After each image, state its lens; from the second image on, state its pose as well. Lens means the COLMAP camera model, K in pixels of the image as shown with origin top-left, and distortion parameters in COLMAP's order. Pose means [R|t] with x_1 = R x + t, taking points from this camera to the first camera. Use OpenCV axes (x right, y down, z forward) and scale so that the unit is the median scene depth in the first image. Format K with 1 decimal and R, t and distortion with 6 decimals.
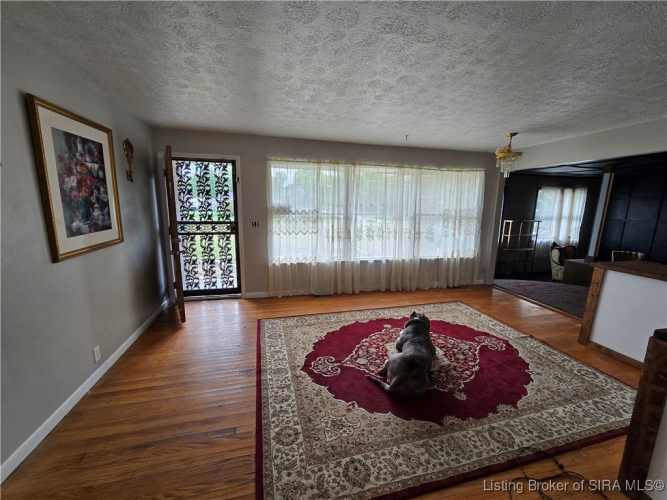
lens RADIAL K [[274.5, 0, 333.5], [0, 274.5, 250.0], [0, 0, 1]] dist [0.000458, 0.000111]
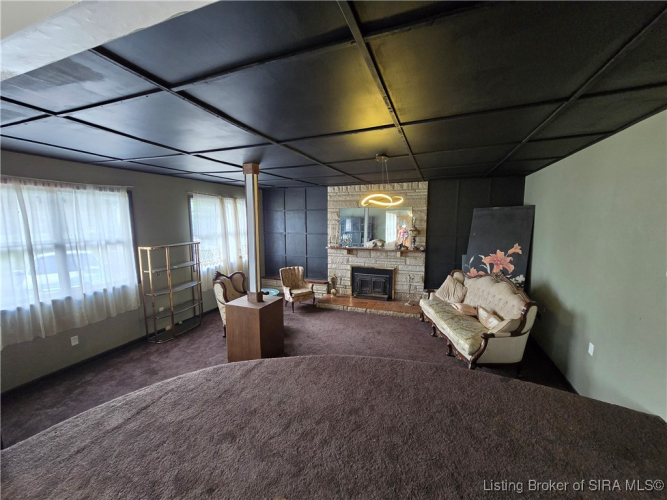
lens RADIAL K [[268.7, 0, 333.5], [0, 268.7, 250.0], [0, 0, 1]] dist [0.000810, 0.000097]
pose [[0.572378, -0.120629, 0.811069, 0.394648], [0.148412, 0.988024, 0.042212, -0.064053], [-0.806448, 0.096211, 0.583426, 0.326639]]
